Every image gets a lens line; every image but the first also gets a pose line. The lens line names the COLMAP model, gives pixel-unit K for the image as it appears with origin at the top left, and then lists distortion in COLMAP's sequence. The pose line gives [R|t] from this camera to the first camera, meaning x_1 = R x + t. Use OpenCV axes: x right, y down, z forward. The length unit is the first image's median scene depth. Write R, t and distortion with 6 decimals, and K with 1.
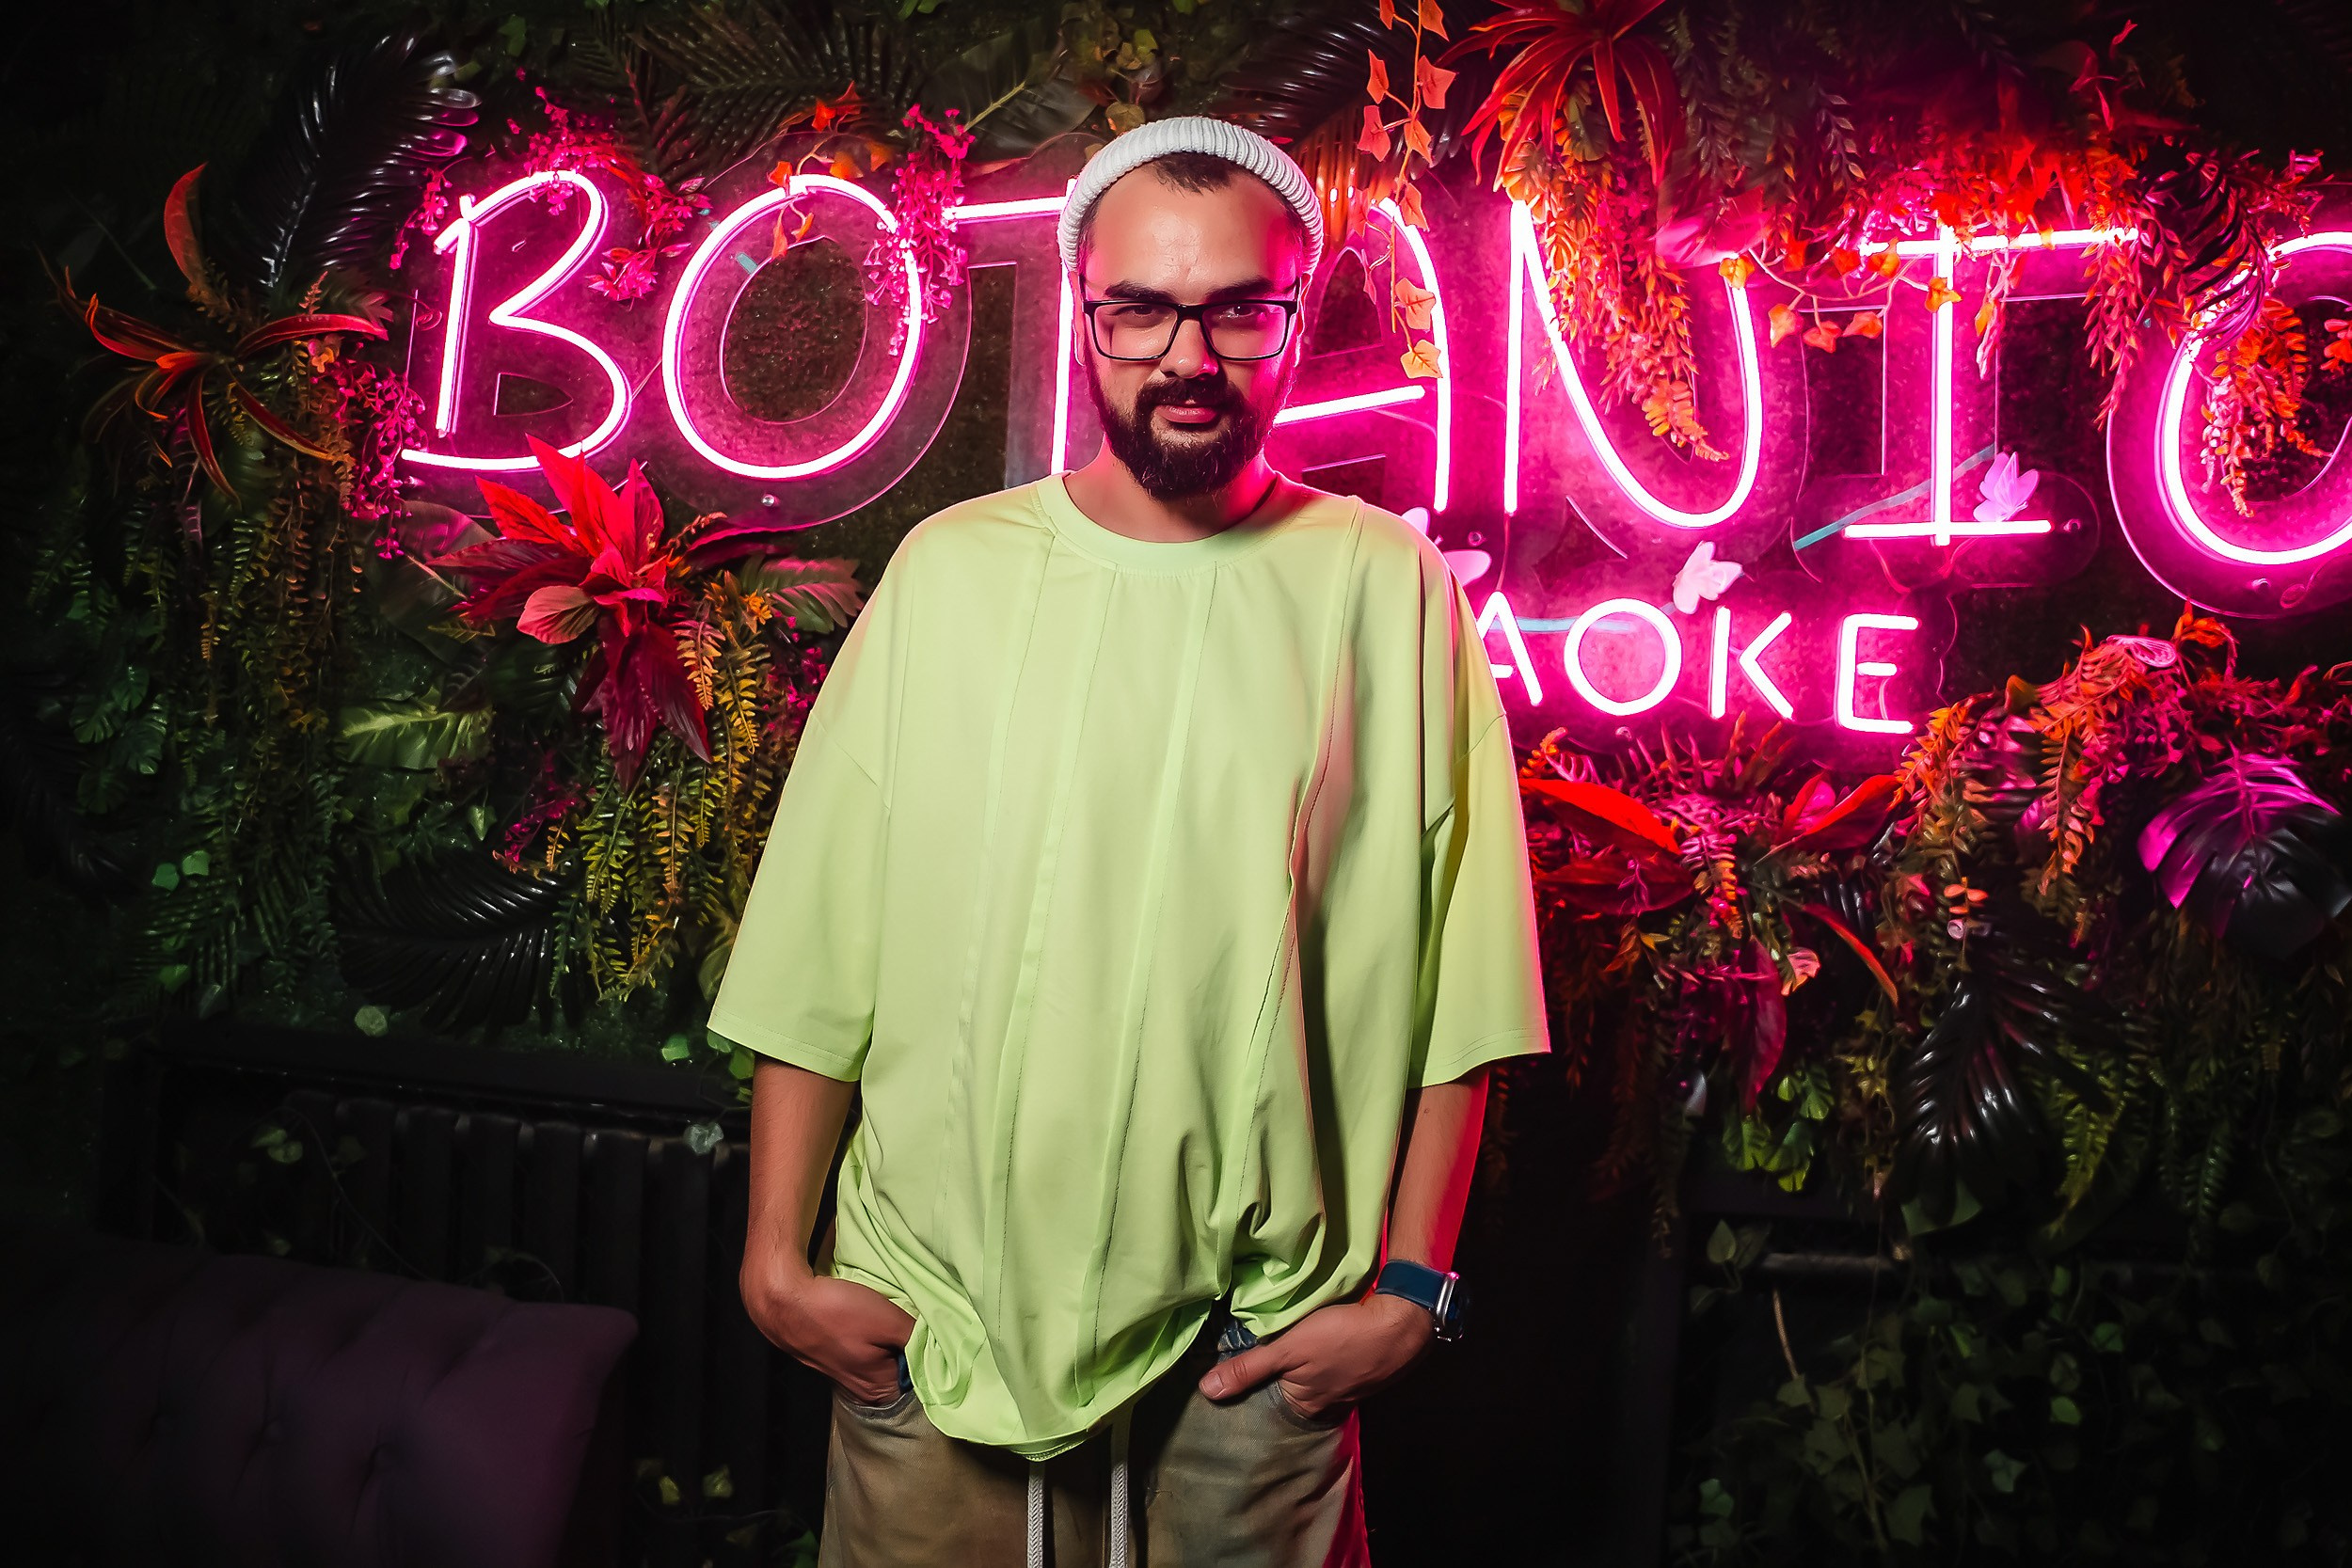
lens RADIAL K [[1586.9, 0, 1163.0], [0, 1586.9, 782.3], [0, 0, 1]] dist [-0.168557, 0.110233]
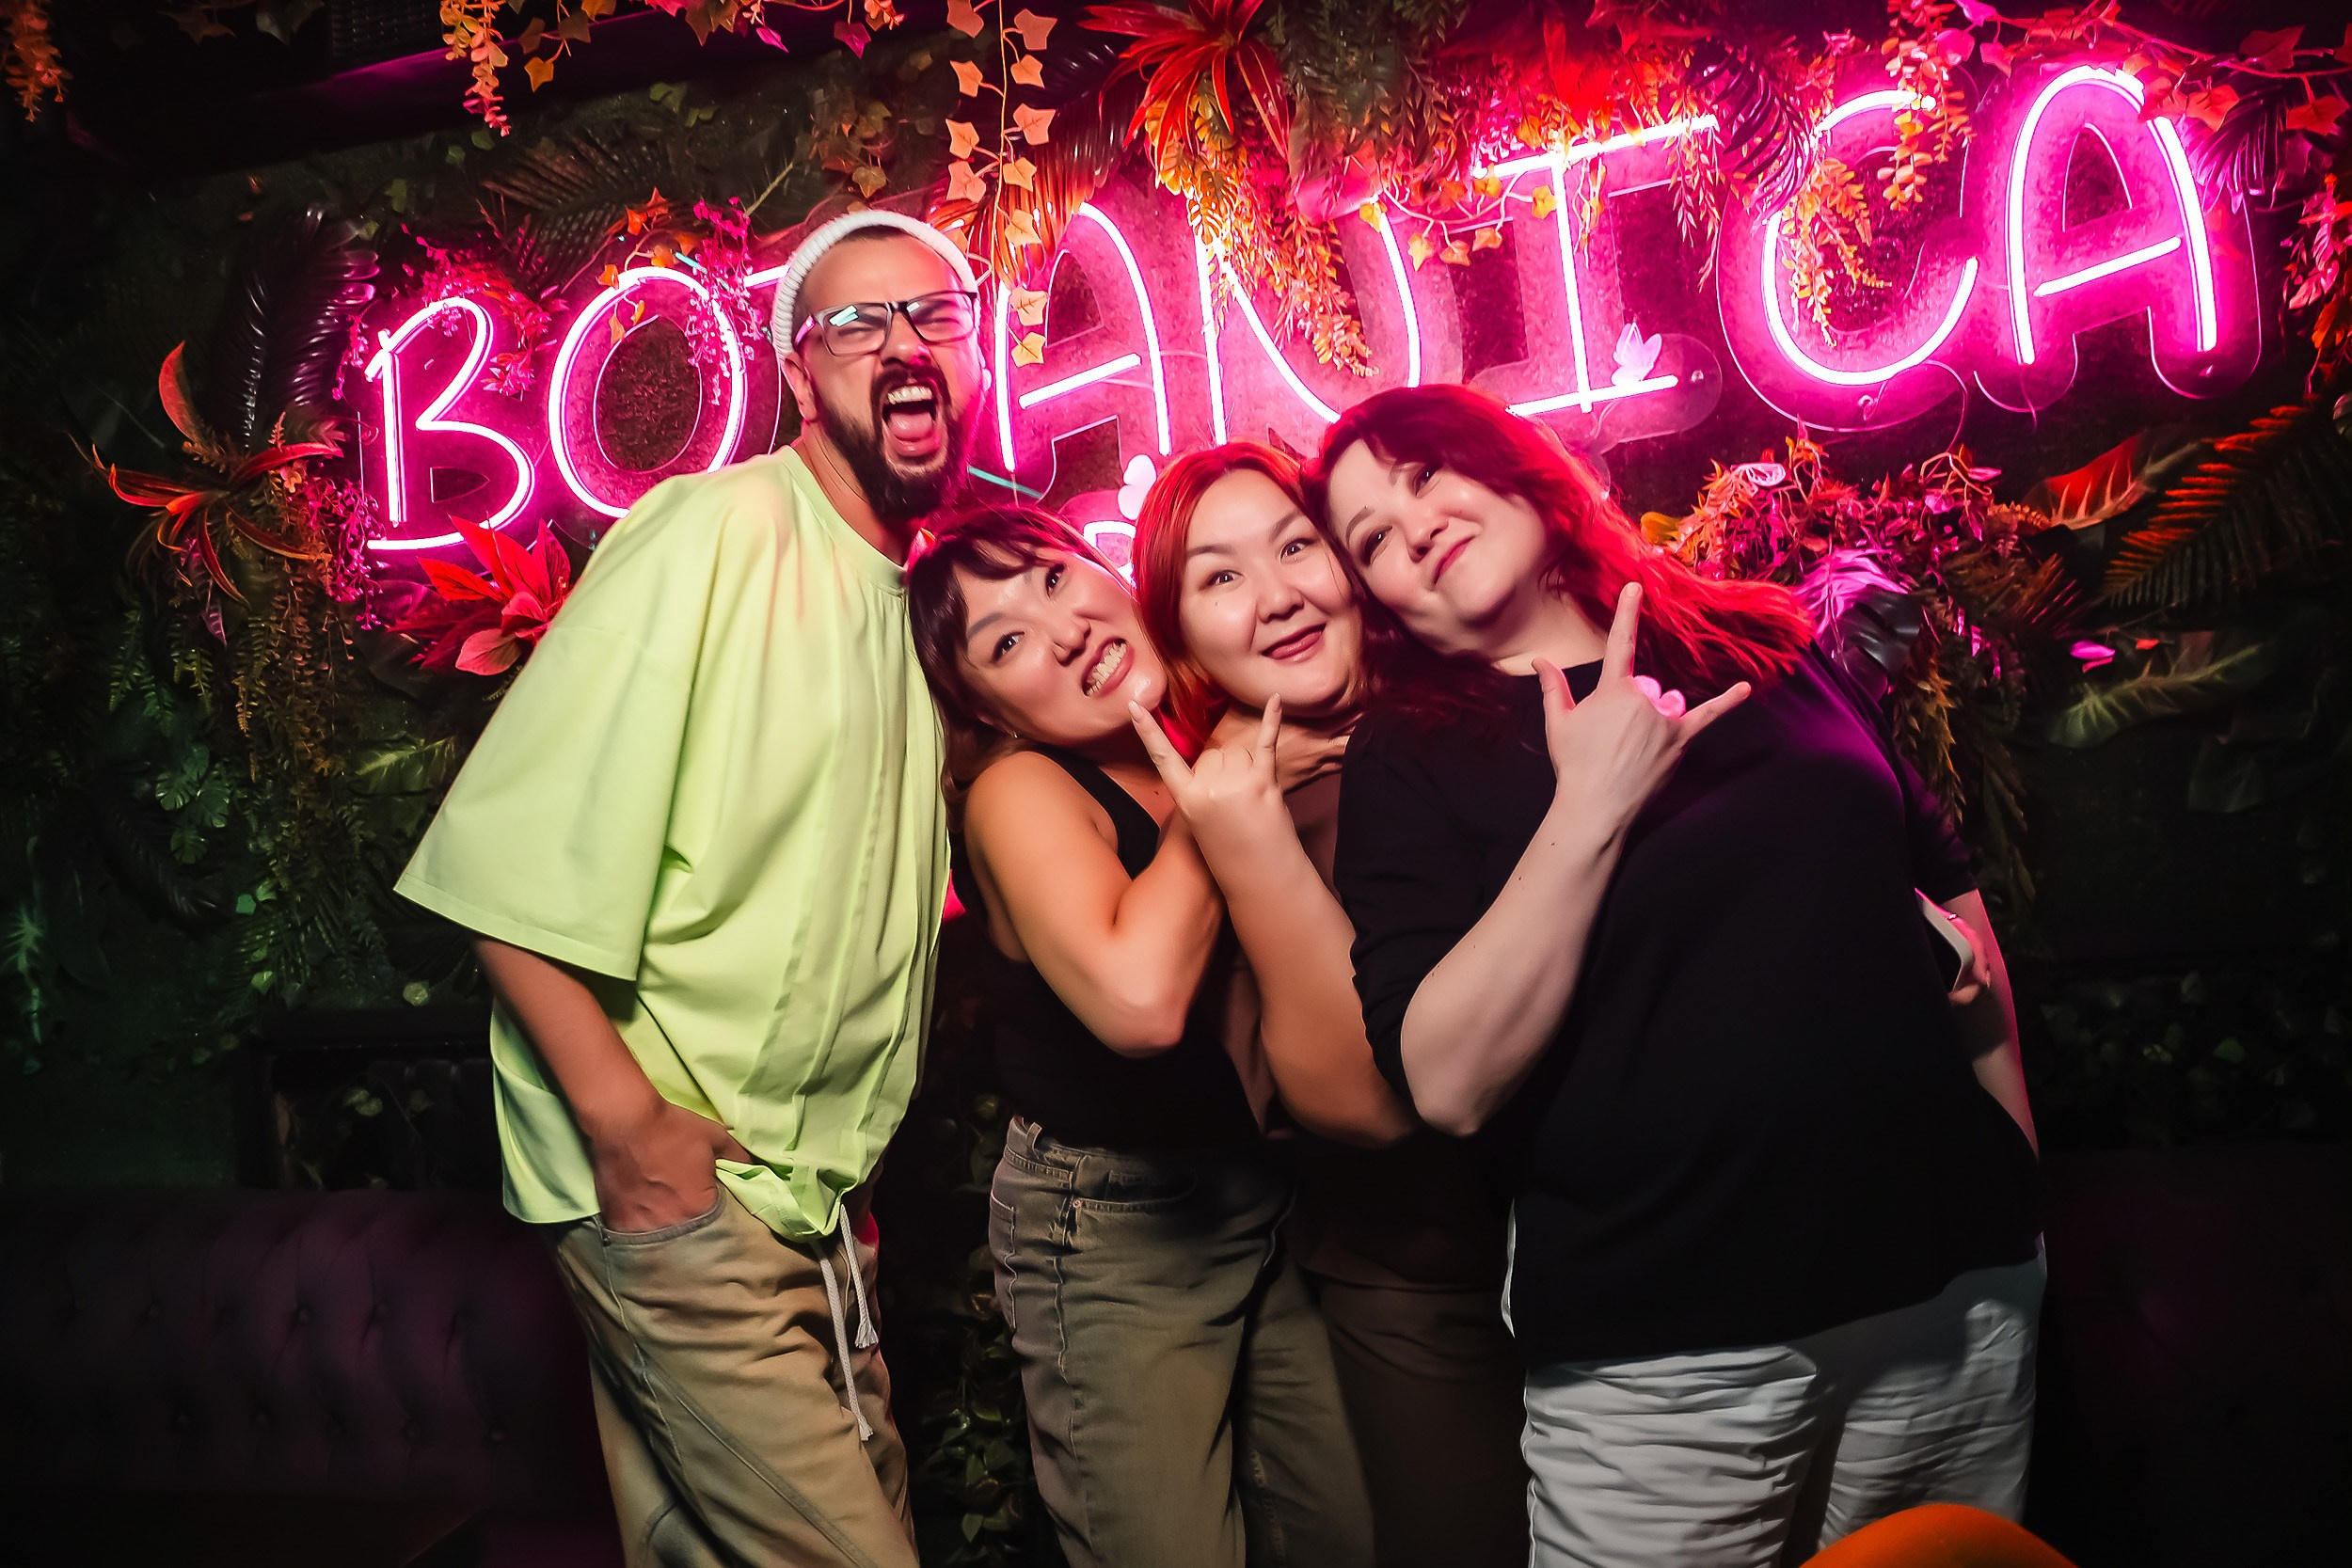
lens RADIAL K [[1586.9, 0, 1167.9], [0, 1586.9, 782.3], [0, 0, 1]] dist [-0.168557, 0.110233]
pose [[0.985639, -0.145976, -0.084896, 0.248814], [0.148925, 0.988409, 0.029474, 0.042473], [0.079609, -0.041694, 0.995954, -0.224028]]
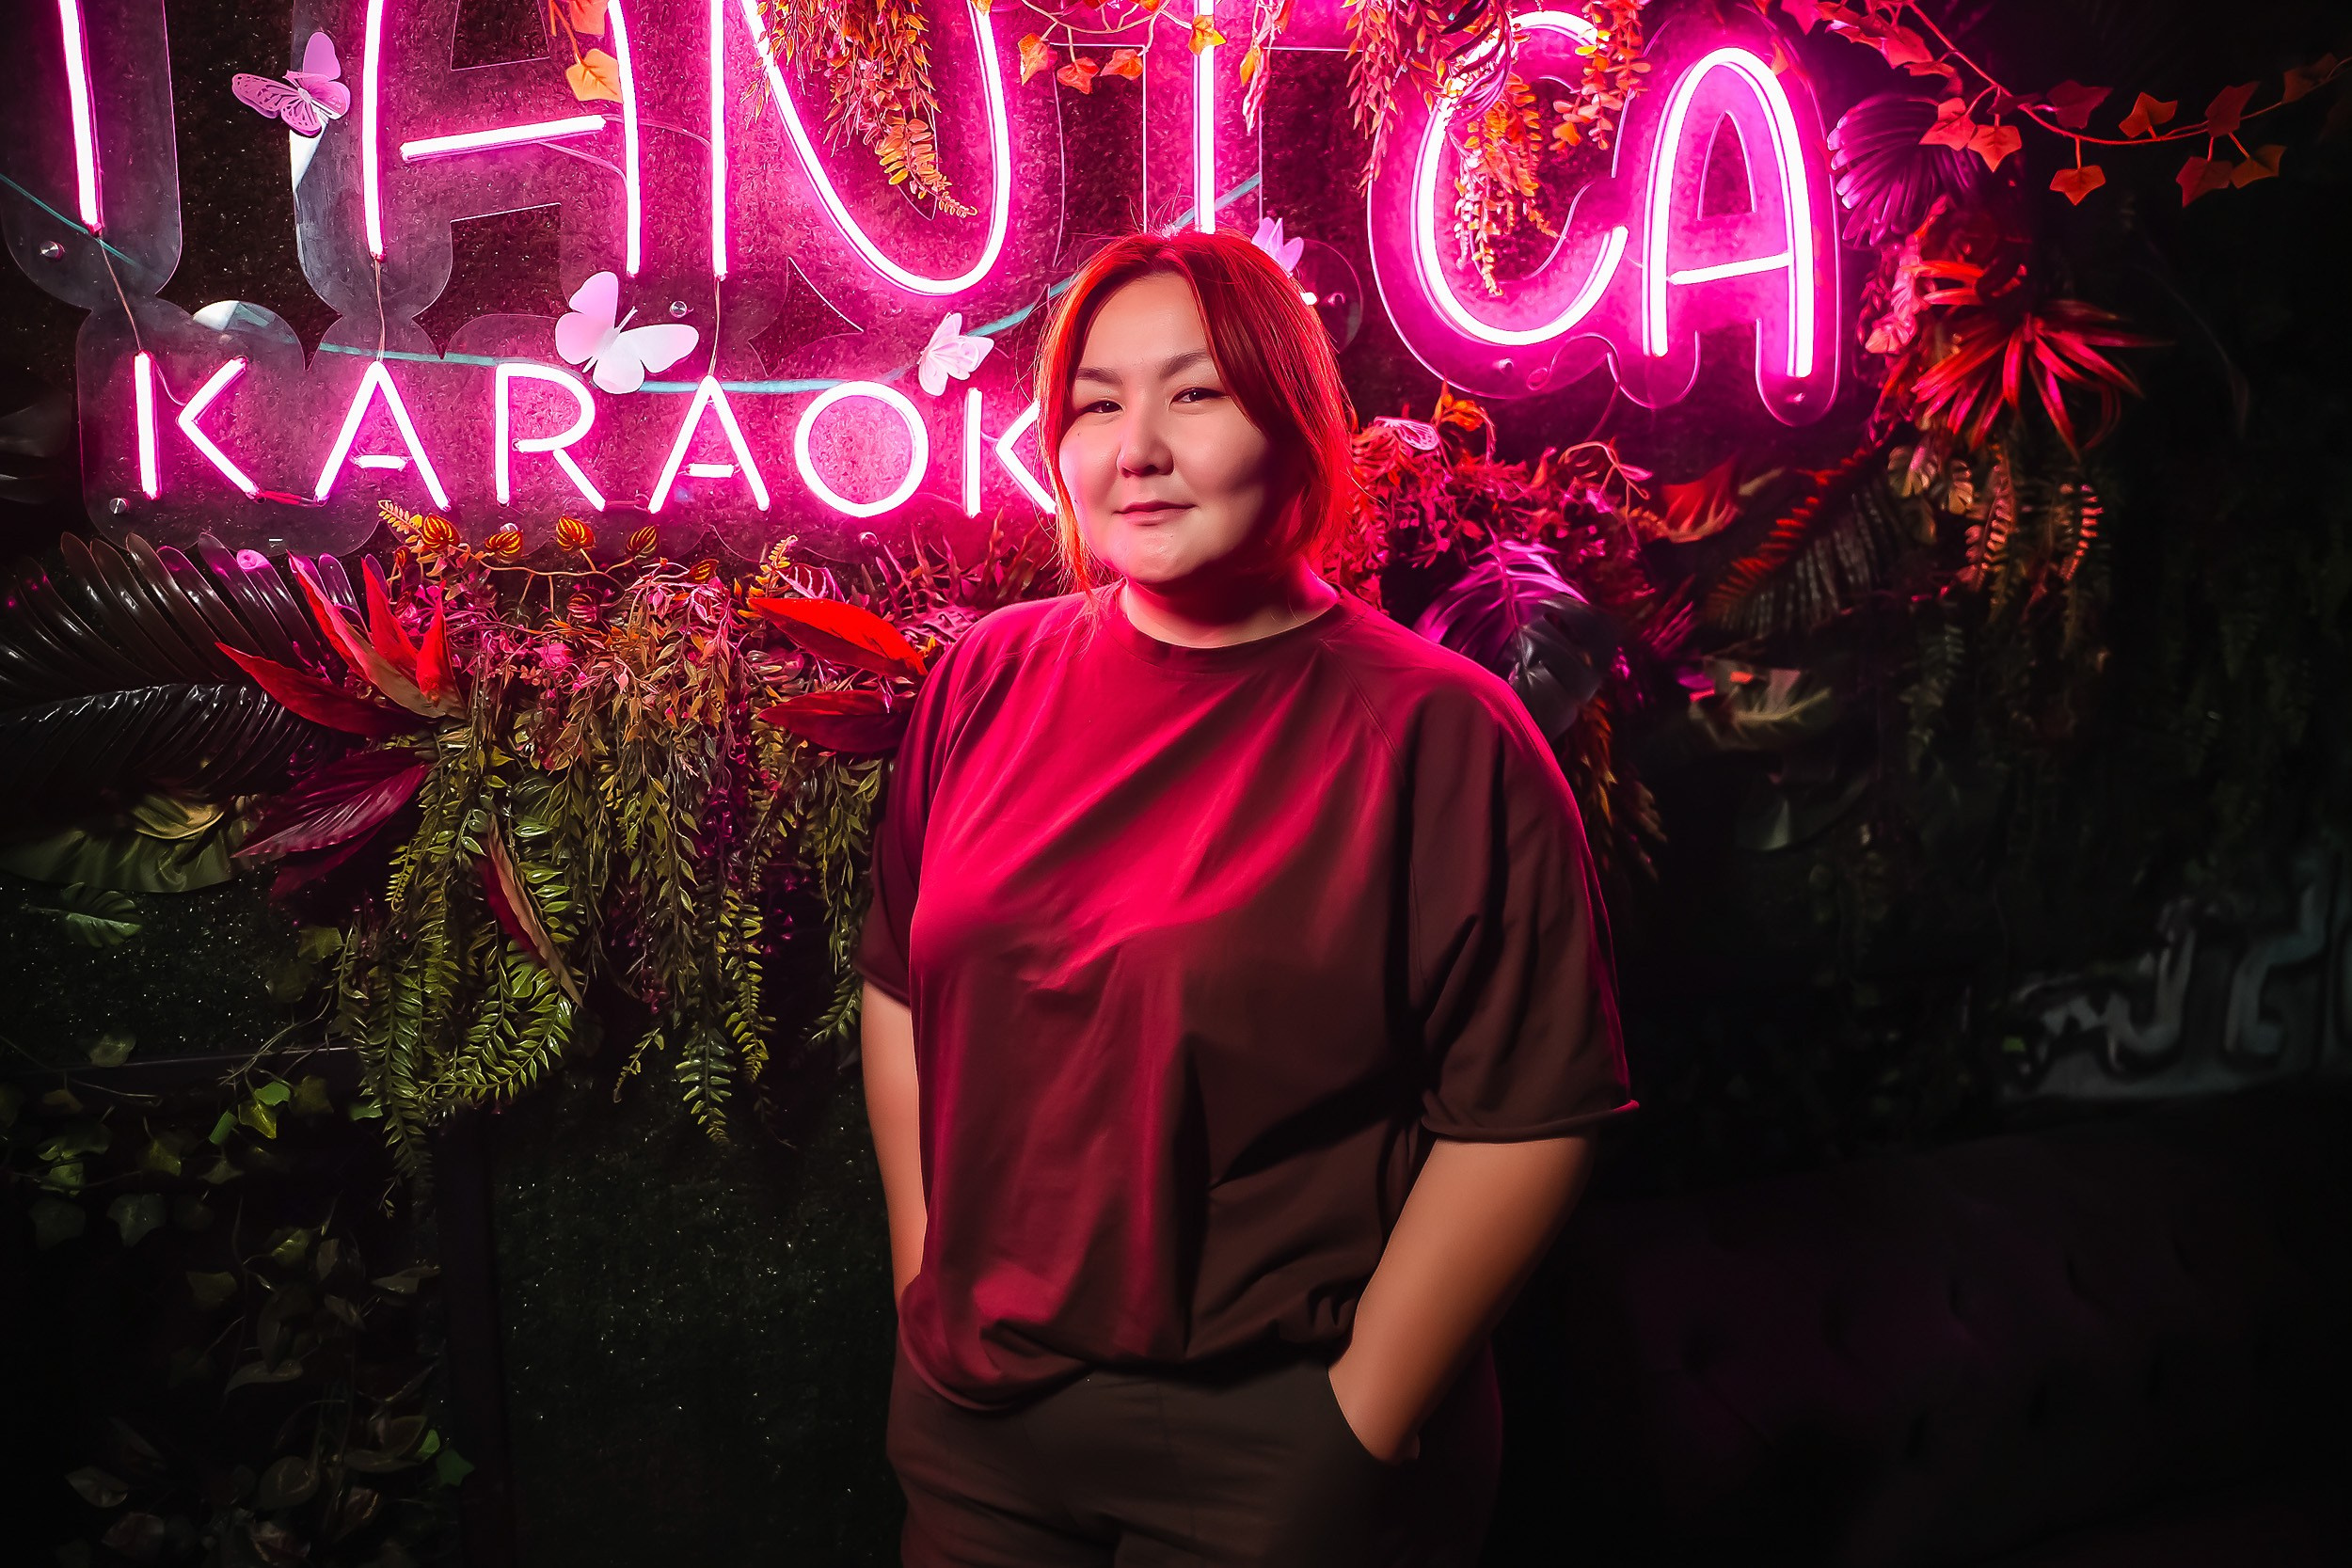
lens RADIAL K [[1586.9, 0, 1157.1], [0, 1586.9, 780.7], [0, 0, 1]] dist [-0.168557, 0.110233]
pose [[0.891295, -0.104499, 0.441218, 0.041486], [0.037587, 0.986759, 0.157778, -0.030428], [-0.451863, -0.124043, 0.883421, 0.150425]]
